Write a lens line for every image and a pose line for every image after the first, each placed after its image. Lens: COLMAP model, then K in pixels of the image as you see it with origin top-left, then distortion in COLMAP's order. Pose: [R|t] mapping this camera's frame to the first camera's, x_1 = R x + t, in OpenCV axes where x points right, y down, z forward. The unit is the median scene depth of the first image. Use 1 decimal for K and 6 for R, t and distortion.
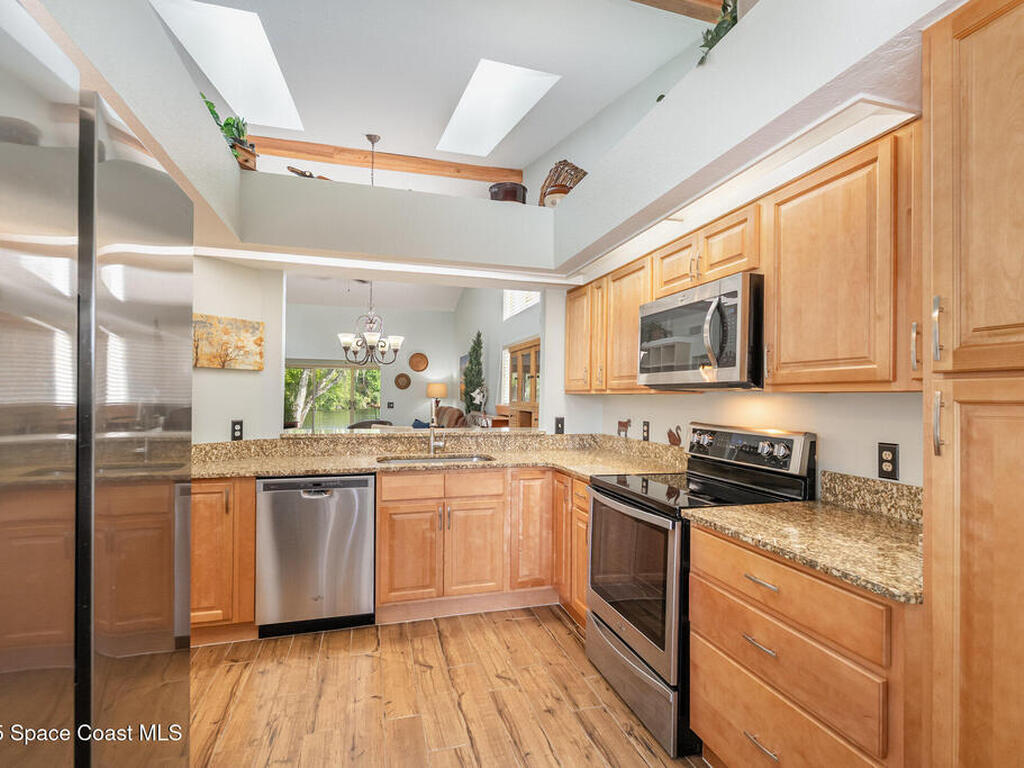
lens RADIAL K [[508.9, 0, 513.9], [0, 508.9, 390.1], [0, 0, 1]] dist [-0.001249, -0.000077]
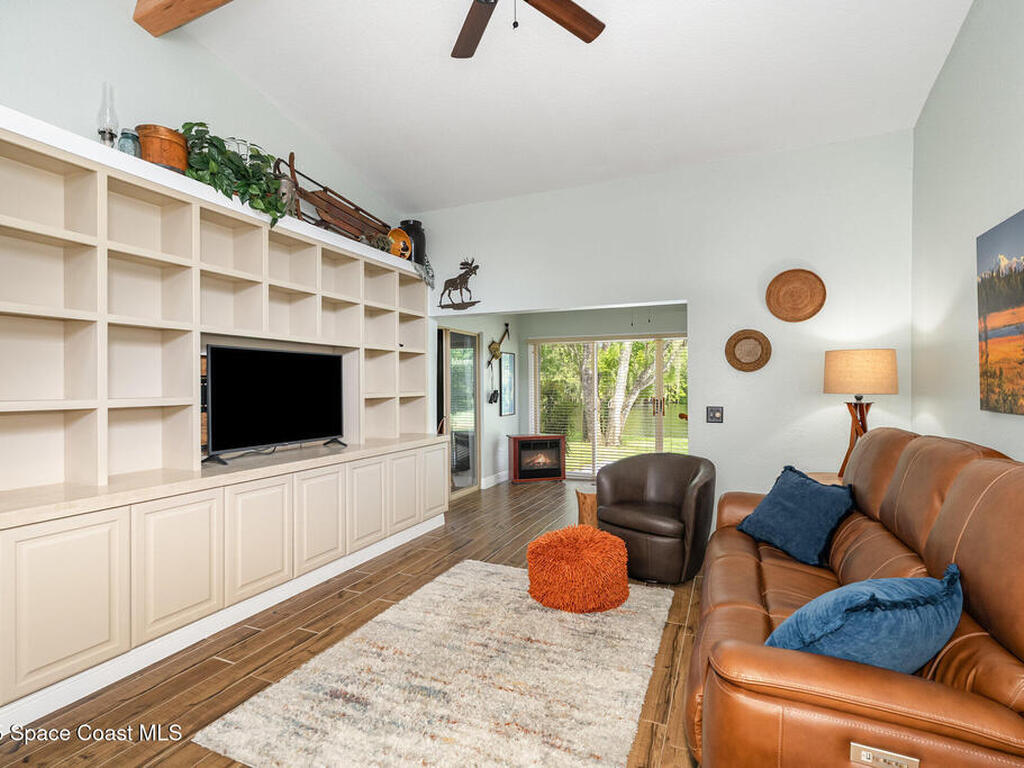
lens RADIAL K [[507.0, 0, 519.4], [0, 507.0, 385.2], [0, 0, 1]] dist [-0.000231, -0.000685]
pose [[0.778585, -0.003820, -0.627528, -0.363190], [0.007306, 0.999969, 0.002978, 0.019550], [0.627497, -0.006903, 0.778588, 1.883638]]
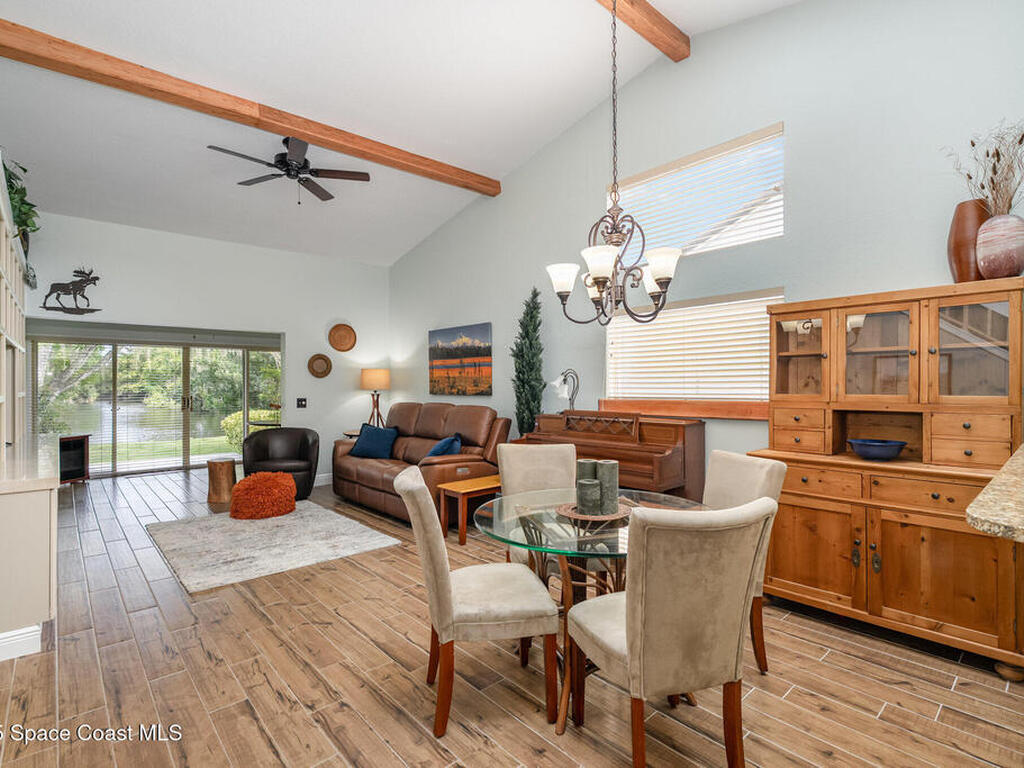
lens RADIAL K [[508.9, 0, 513.9], [0, 508.9, 390.1], [0, 0, 1]] dist [-0.001249, -0.000077]
pose [[0.897132, -0.008165, 0.441687, -0.875664], [0.000410, 0.999844, 0.017651, 0.010736], [-0.441762, -0.015654, 0.896996, 0.951308]]
